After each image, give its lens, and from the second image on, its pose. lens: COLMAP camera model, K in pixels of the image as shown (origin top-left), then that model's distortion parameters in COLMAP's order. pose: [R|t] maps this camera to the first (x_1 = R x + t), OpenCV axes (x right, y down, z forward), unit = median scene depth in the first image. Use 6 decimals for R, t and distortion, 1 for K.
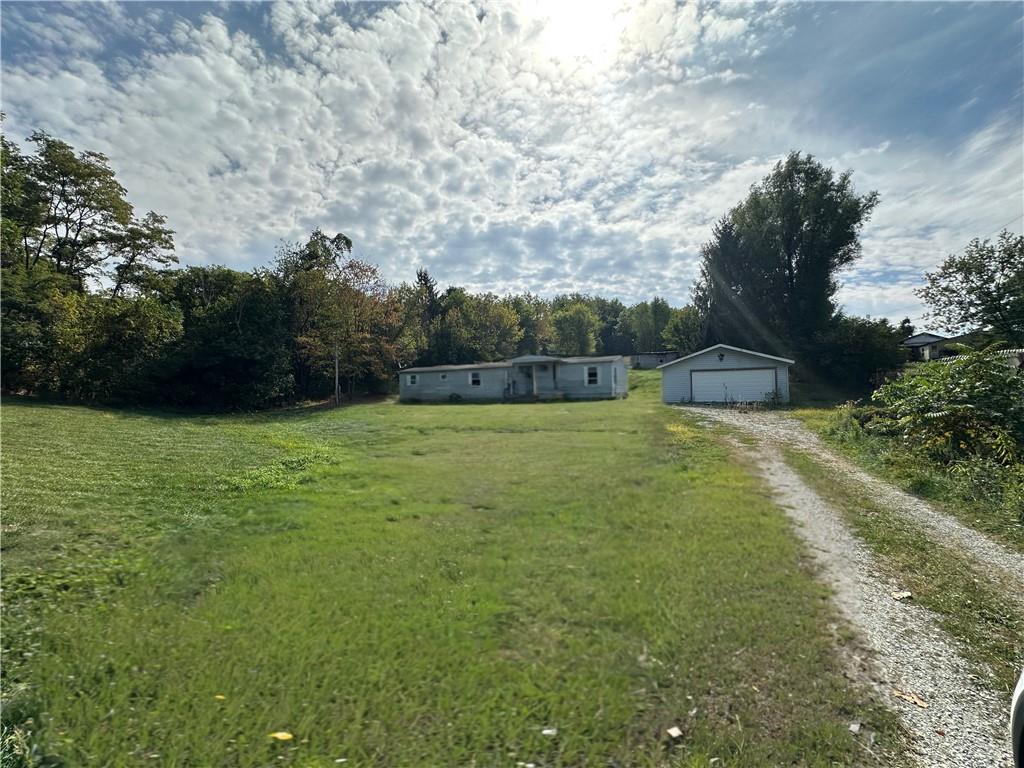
lens RADIAL K [[412.4, 0, 500.5], [0, 412.4, 386.3], [0, 0, 1]] dist [-0.025770, 0.000756]
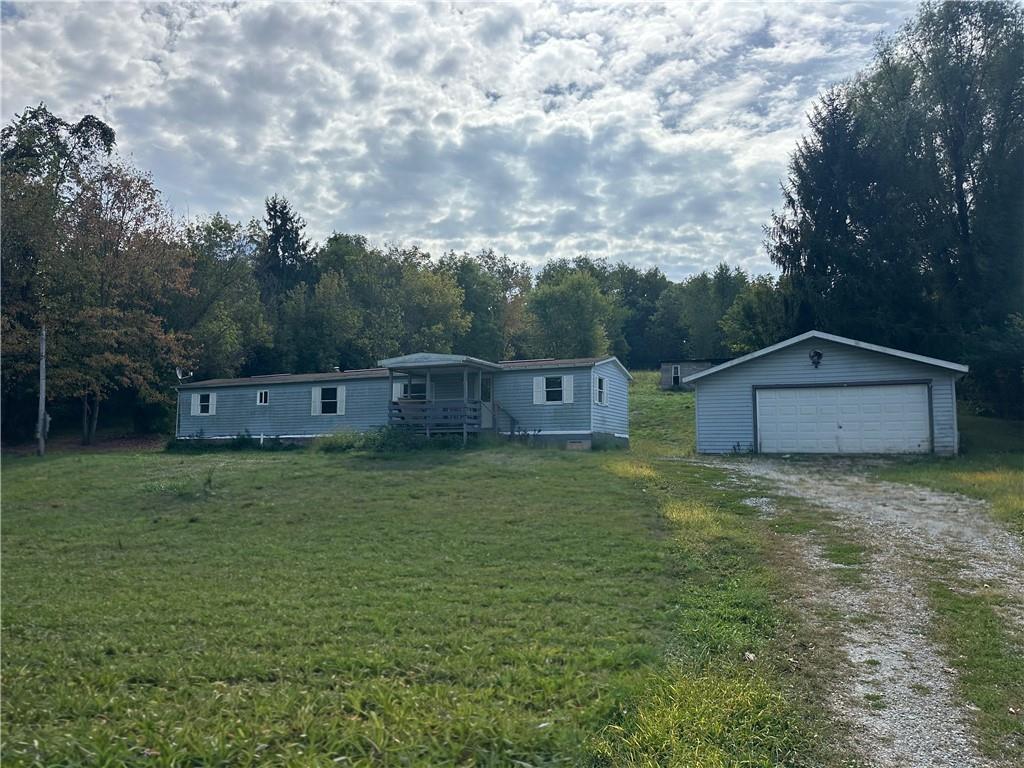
lens RADIAL K [[722.8, 0, 489.5], [0, 722.8, 393.3], [0, 0, 1]] dist [0.027157, -0.052447]
pose [[0.999300, 0.010624, 0.035881, 0.071818], [-0.009126, 0.999090, -0.041674, 0.004027], [-0.036291, 0.041317, 0.998487, 0.094627]]
